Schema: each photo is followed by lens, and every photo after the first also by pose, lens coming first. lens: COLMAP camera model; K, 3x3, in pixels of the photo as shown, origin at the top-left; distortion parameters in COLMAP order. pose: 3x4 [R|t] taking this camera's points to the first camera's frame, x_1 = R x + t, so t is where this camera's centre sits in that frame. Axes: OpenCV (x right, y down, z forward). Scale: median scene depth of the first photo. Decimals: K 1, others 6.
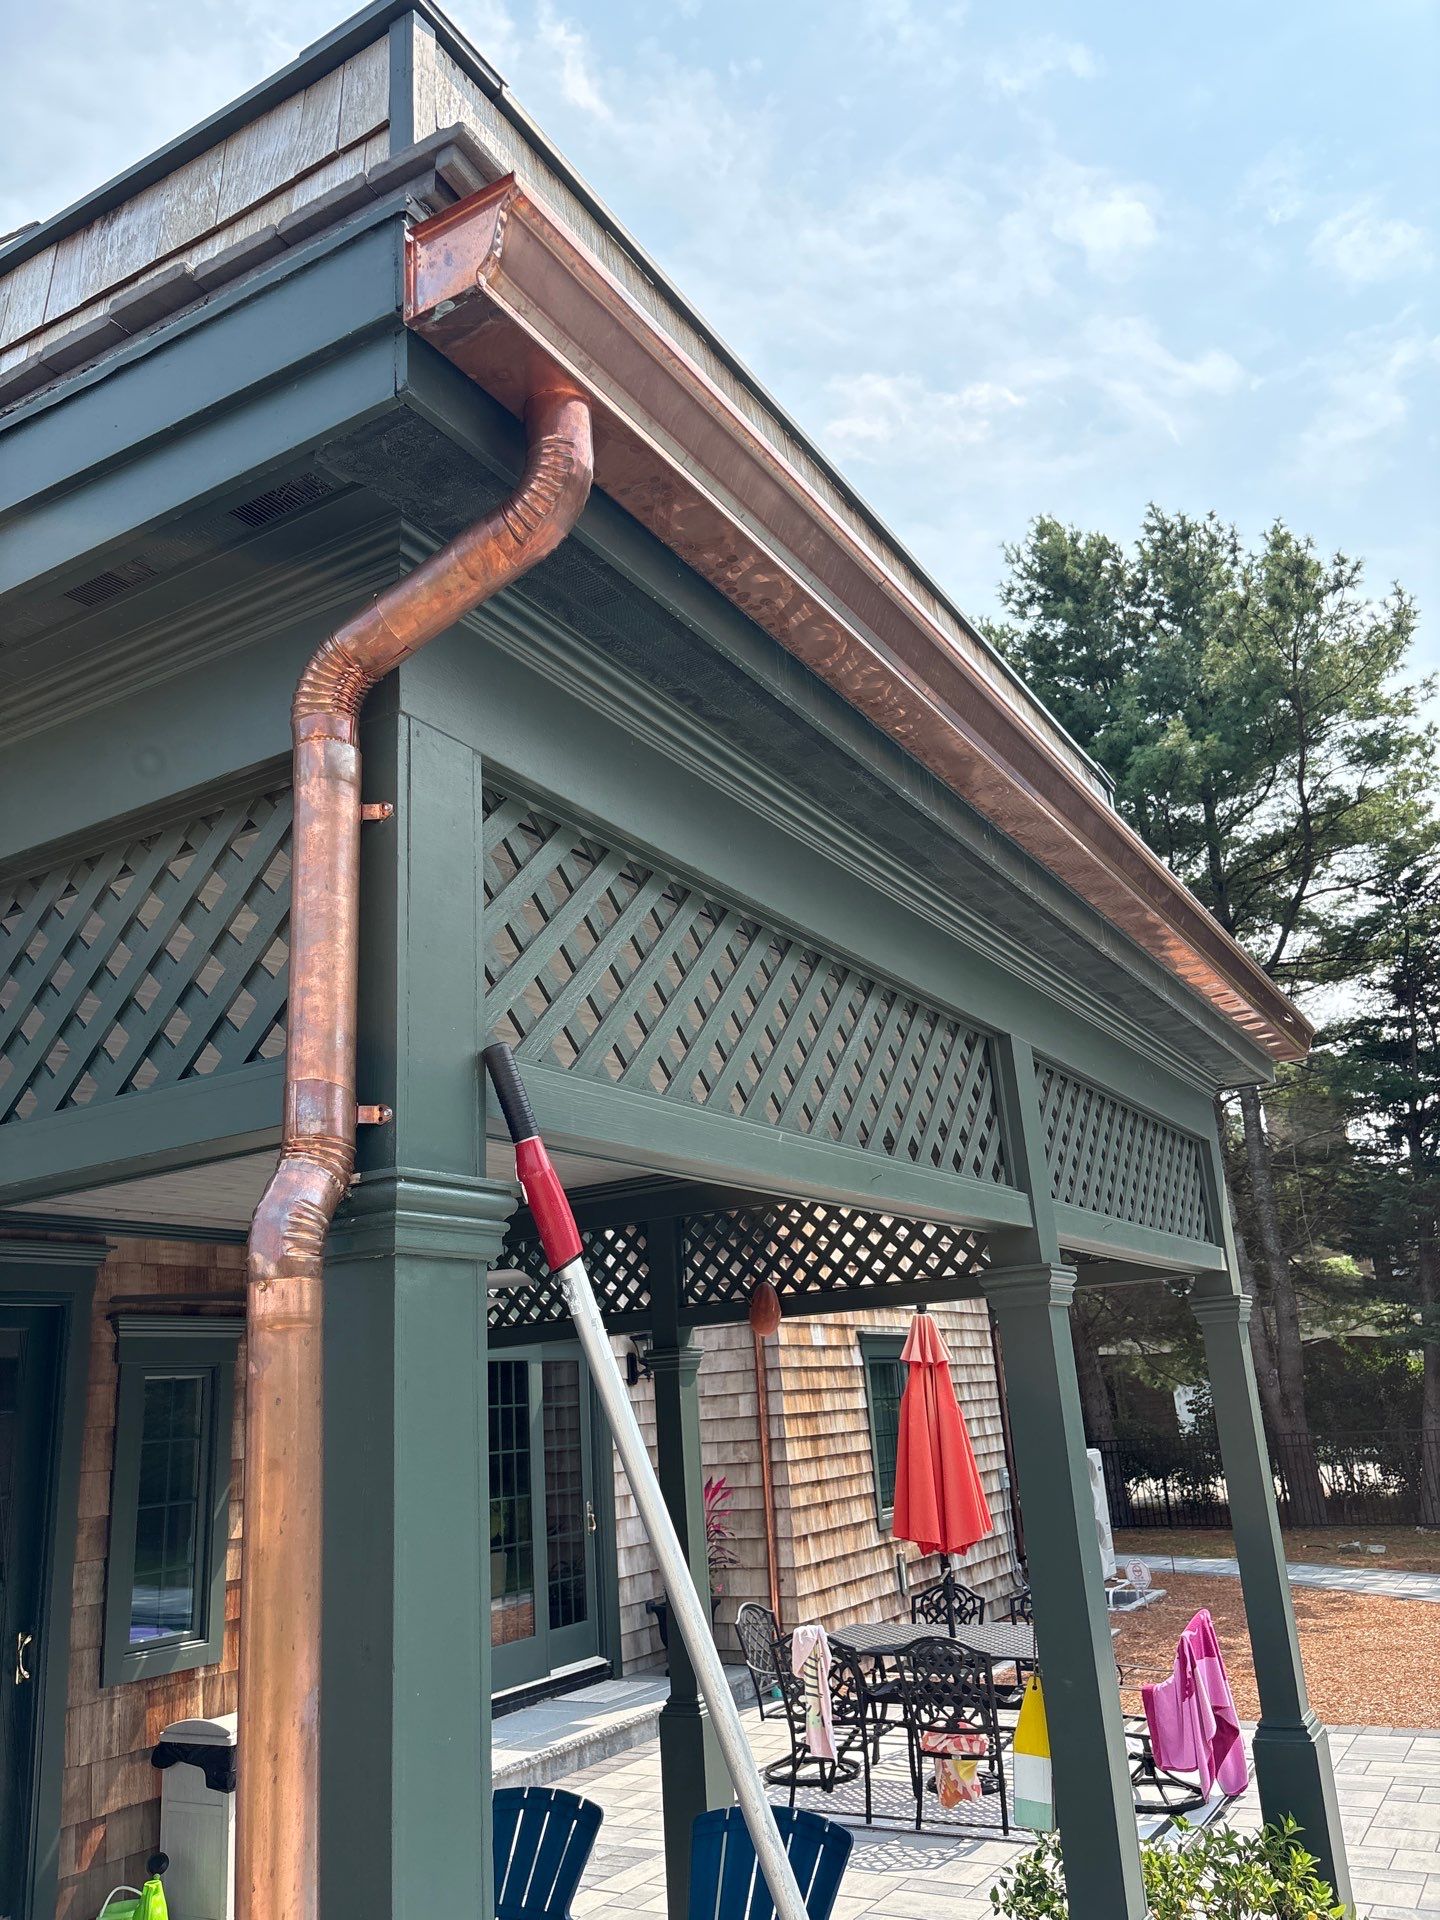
lens RADIAL K [[1475.7, 0, 720.0], [0, 1475.7, 960.0], [0, 0, 1]] dist [0.077957, -0.295224]
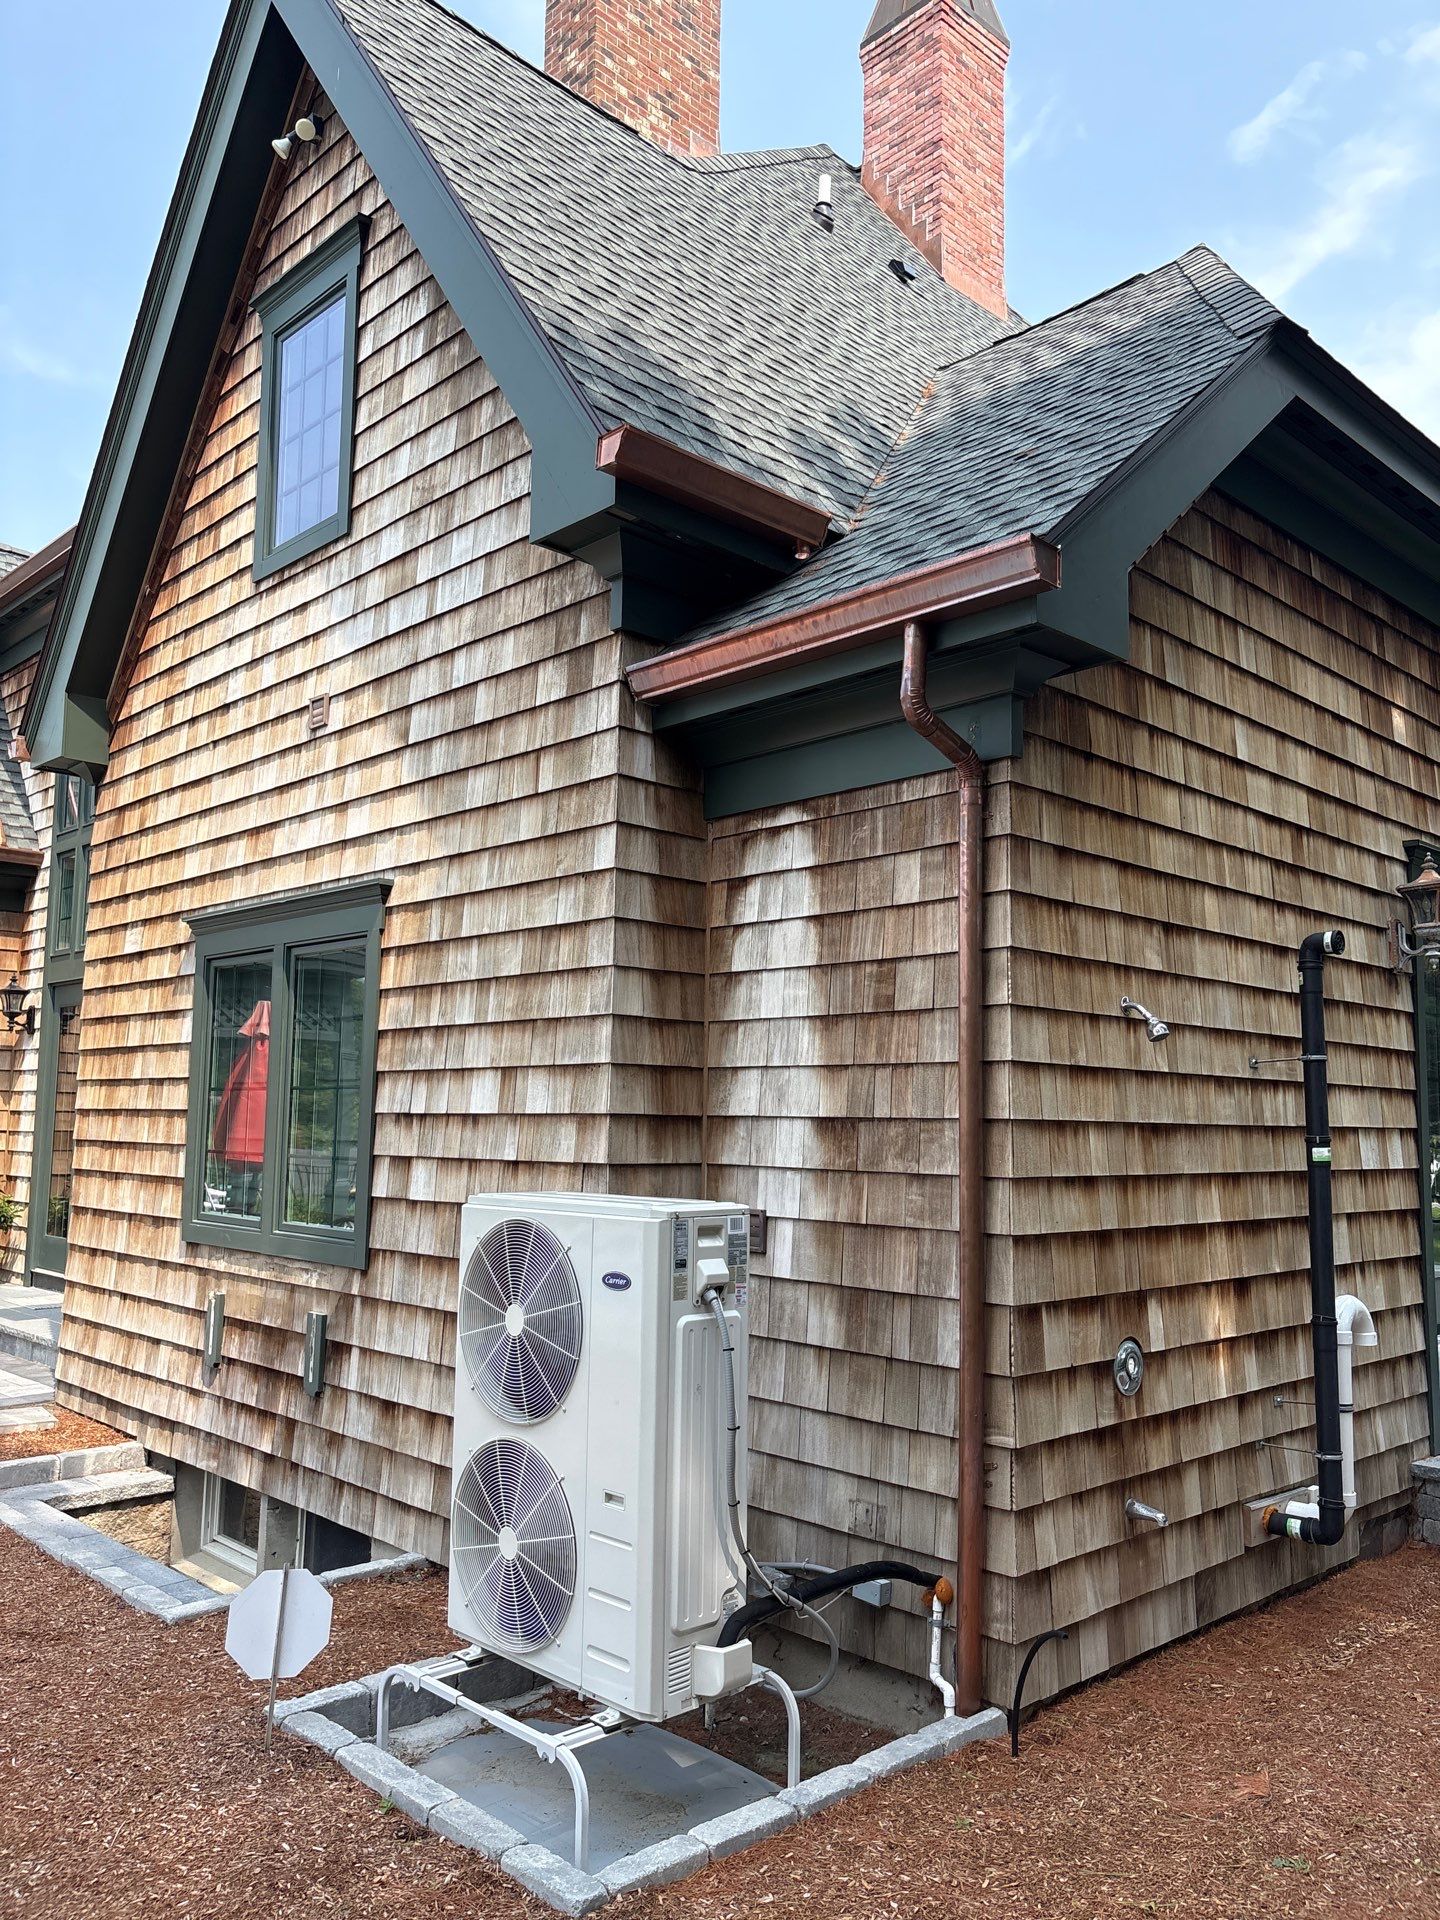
lens RADIAL K [[1461.5, 0, 720.0], [0, 1461.5, 960.0], [0, 0, 1]] dist [0.076782, -0.162467]
pose [[-0.270998, -0.051570, -0.961198, 0.666564], [0.278114, 0.951782, -0.129476, 0.444163], [0.921527, -0.302410, -0.243588, 1.475064]]
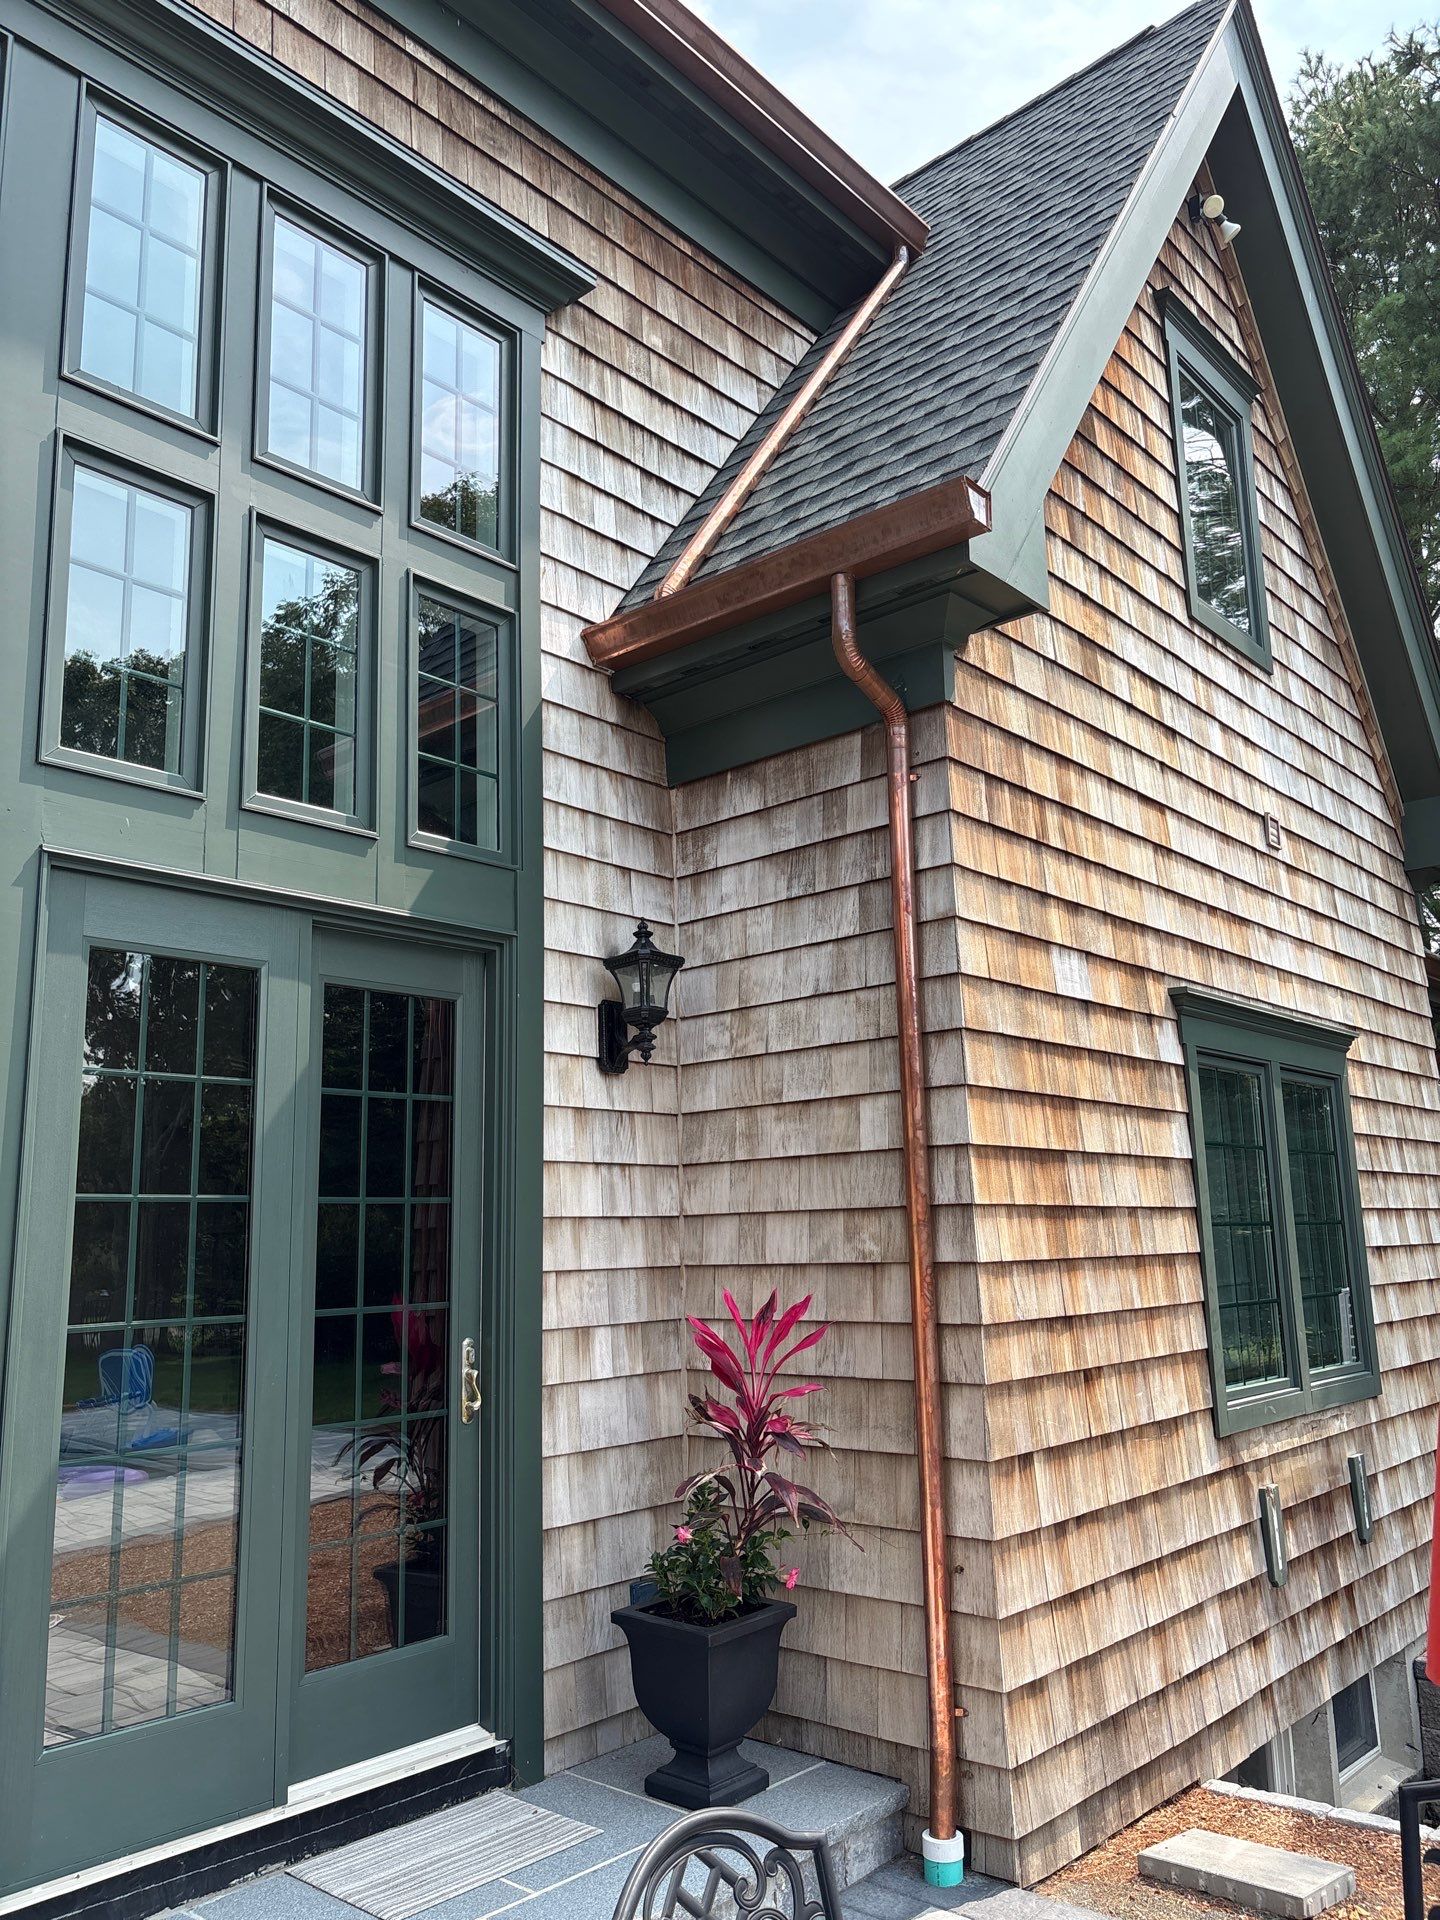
lens RADIAL K [[1461.5, 0, 720.0], [0, 1461.5, 960.0], [0, 0, 1]] dist [0.076782, -0.162467]
pose [[0.980183, 0.002830, -0.198071, 0.053950], [0.019450, 0.993691, 0.110449, 0.213398], [0.197135, -0.112113, 0.973945, 0.616411]]
